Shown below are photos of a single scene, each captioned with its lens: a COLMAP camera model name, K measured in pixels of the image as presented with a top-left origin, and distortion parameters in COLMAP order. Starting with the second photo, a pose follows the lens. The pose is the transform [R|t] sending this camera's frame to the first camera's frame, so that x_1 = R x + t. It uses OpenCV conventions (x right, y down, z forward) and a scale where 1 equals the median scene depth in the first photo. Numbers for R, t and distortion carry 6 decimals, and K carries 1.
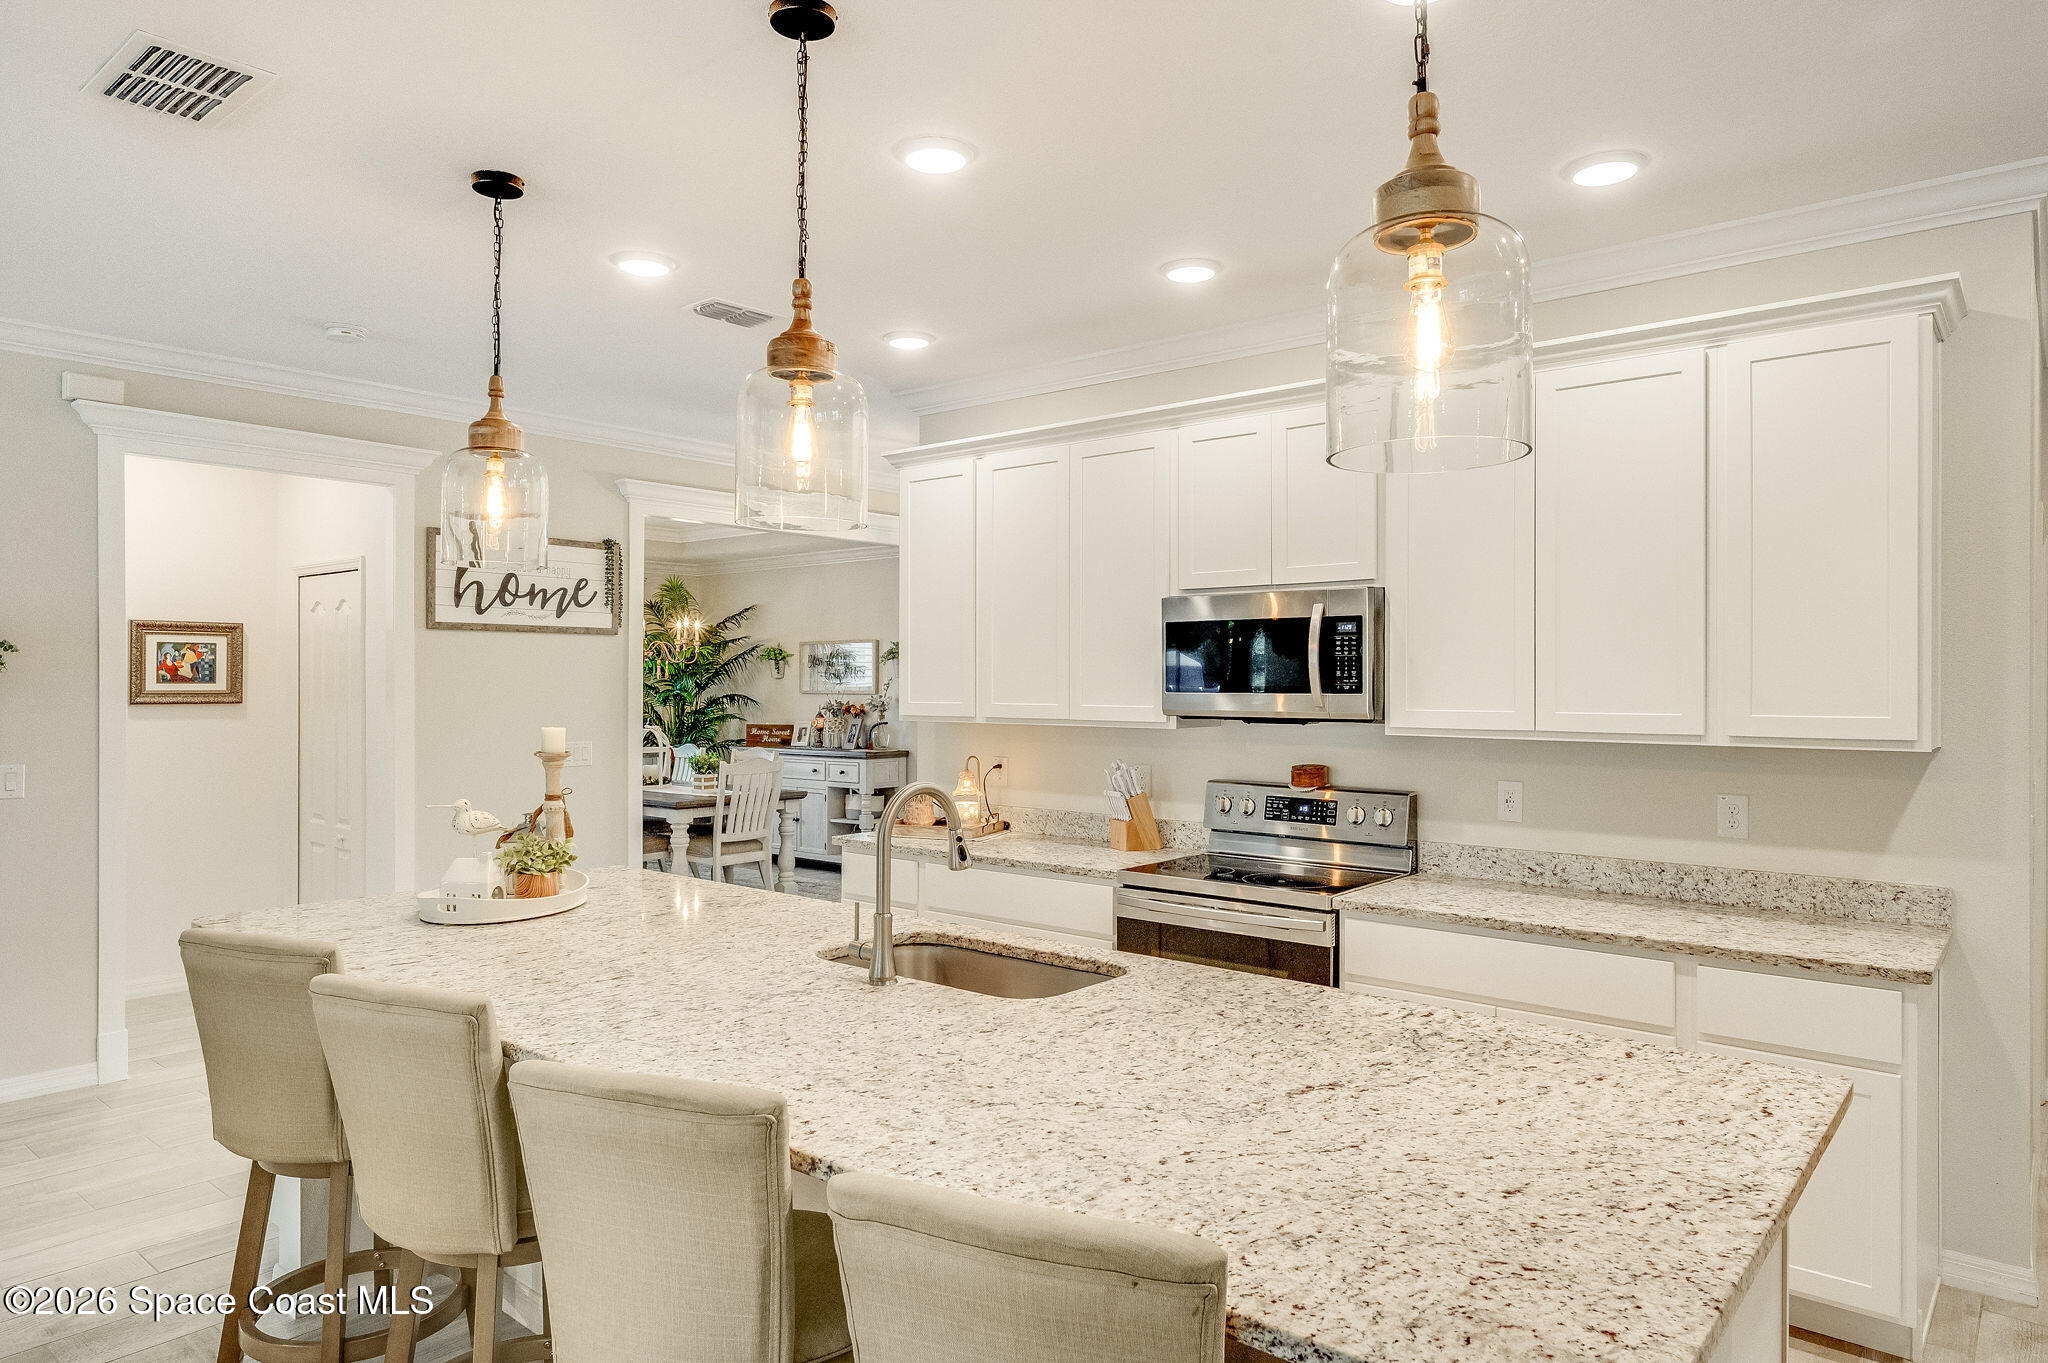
lens RADIAL K [[1267.8, 0, 1025.8], [0, 1267.8, 662.6], [0, 0, 1]] dist [0.000787, -0.001349]
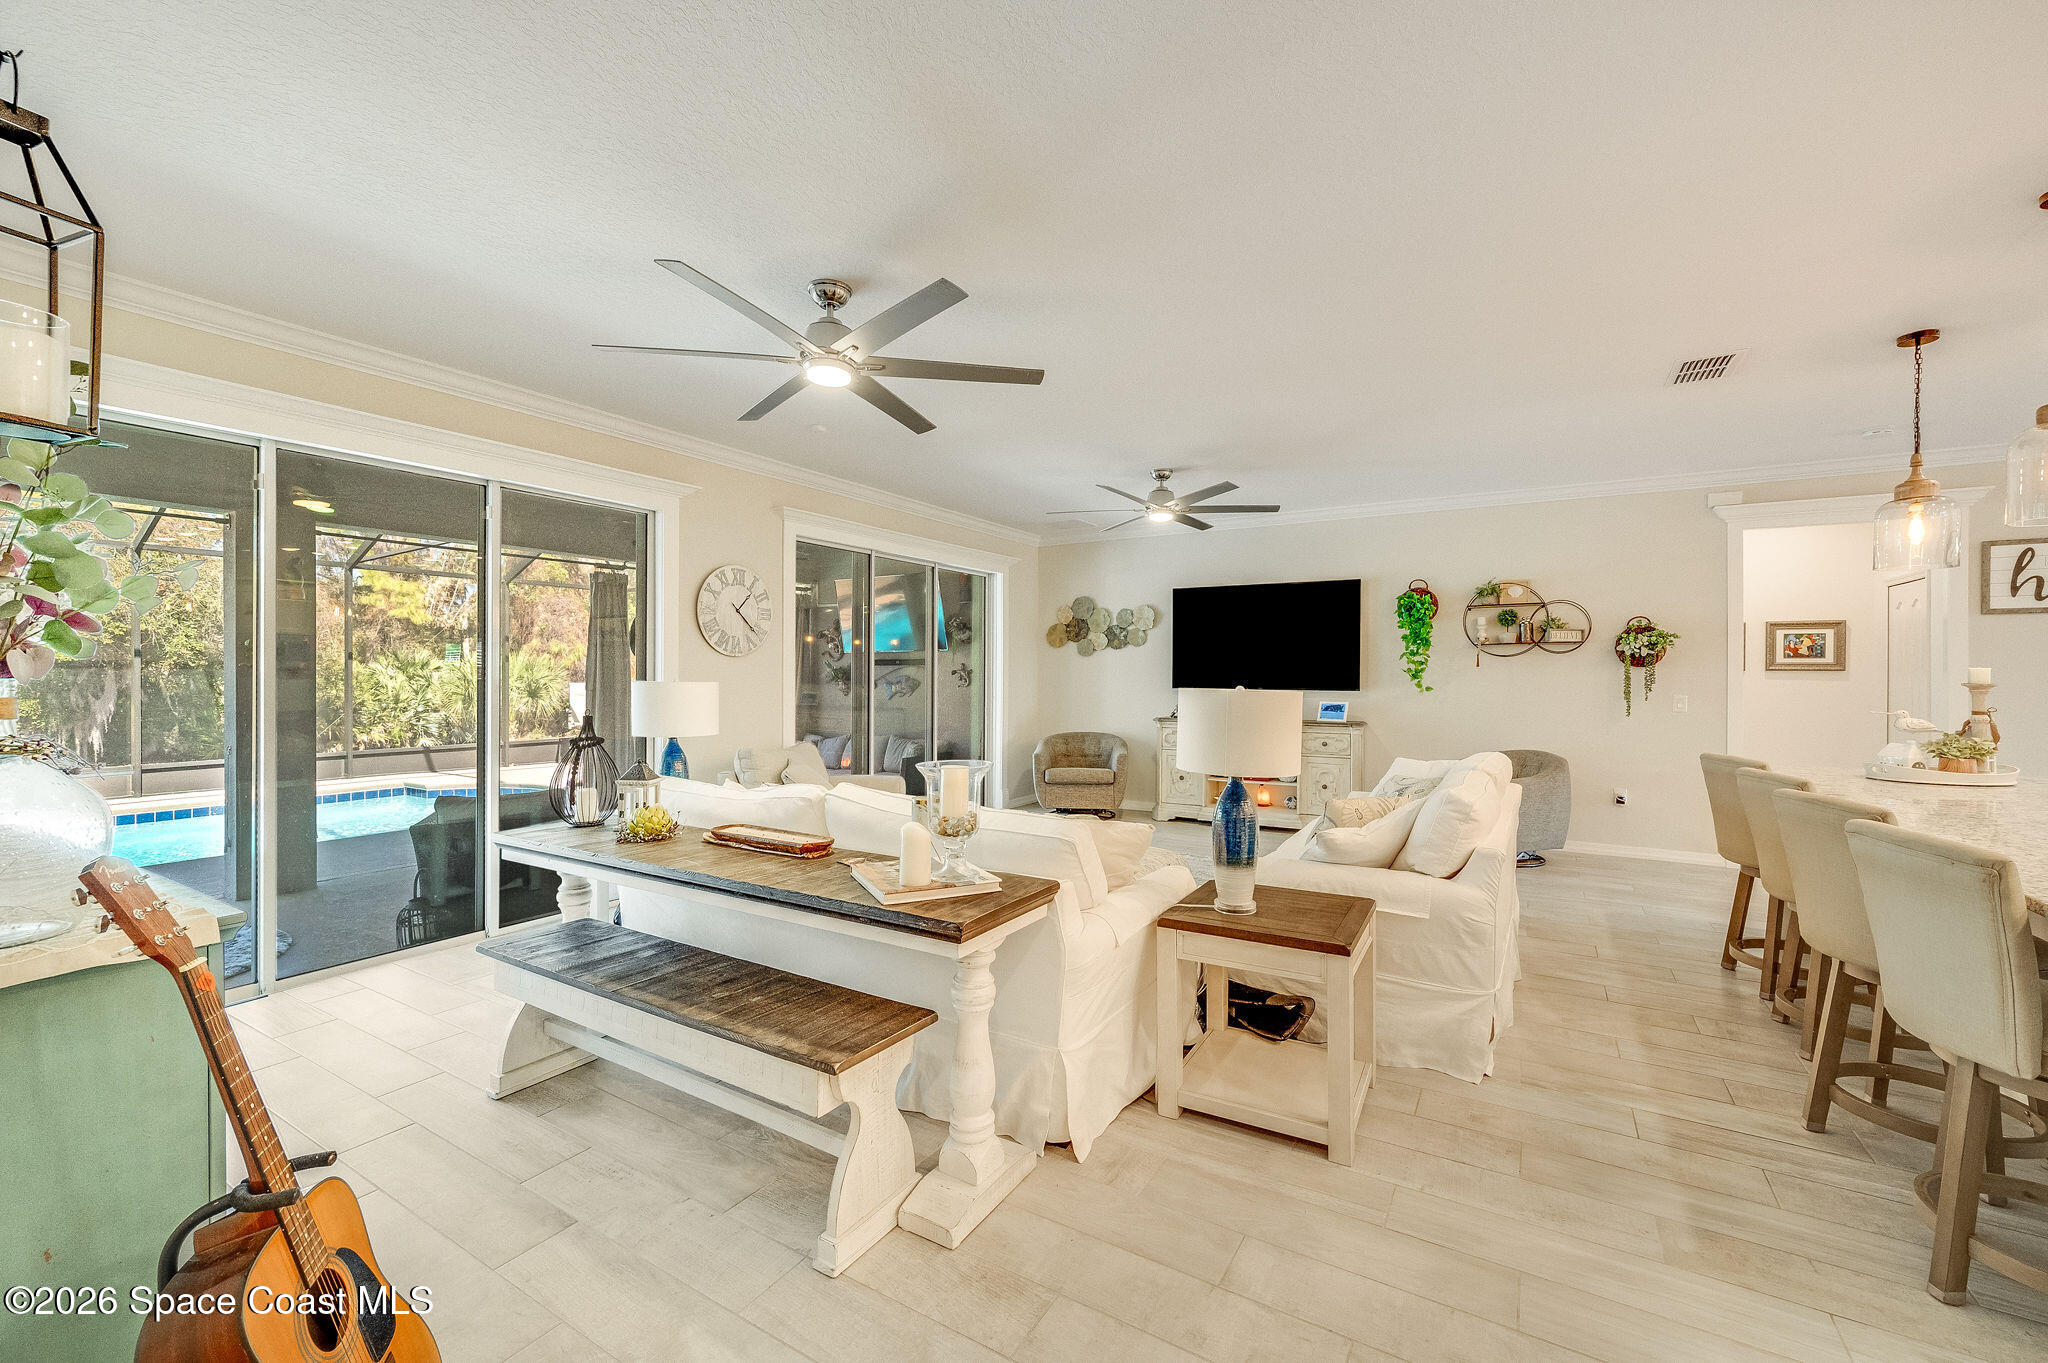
lens RADIAL K [[822.1, 0, 1027.4], [0, 822.1, 687.9], [0, 0, 1]] dist [-0.001644, -0.000073]
pose [[0.147064, 0.015356, -0.989008, 0.254835], [0.009969, 0.999806, 0.017006, 0.027015], [0.989077, -0.012360, 0.146882, -0.167047]]
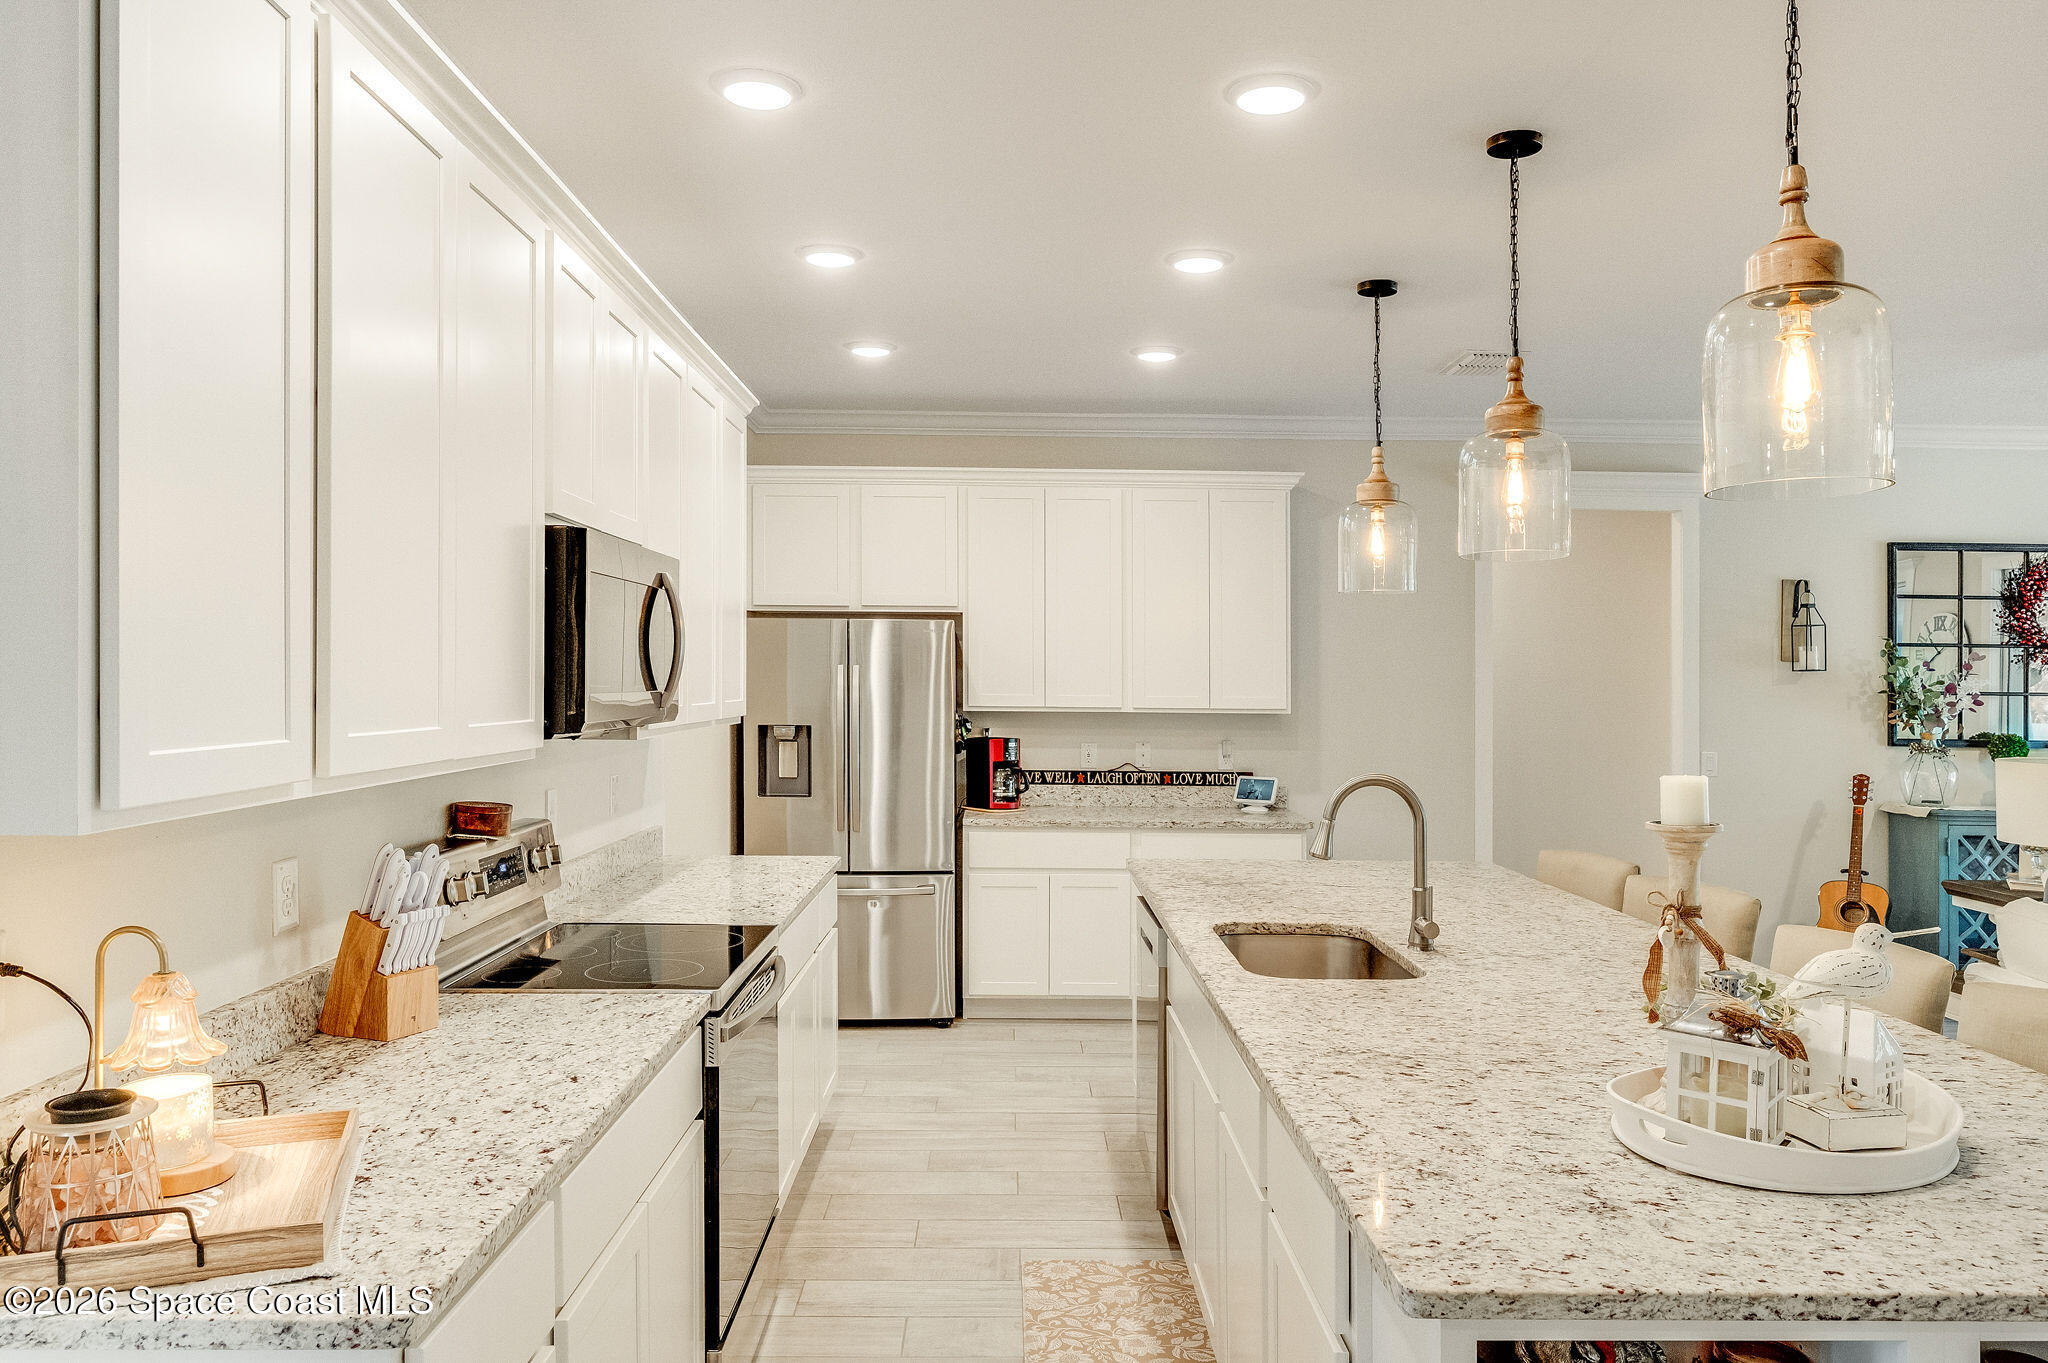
lens RADIAL K [[1413.4, 0, 1027.1], [0, 1413.4, 659.9], [0, 0, 1]] dist [-0.003340, 0.003632]
pose [[-0.653271, 0.000758, 0.757124, -0.362423], [-0.022297, 0.999547, -0.020239, 0.012180], [-0.756796, -0.030103, -0.652958, 0.908063]]
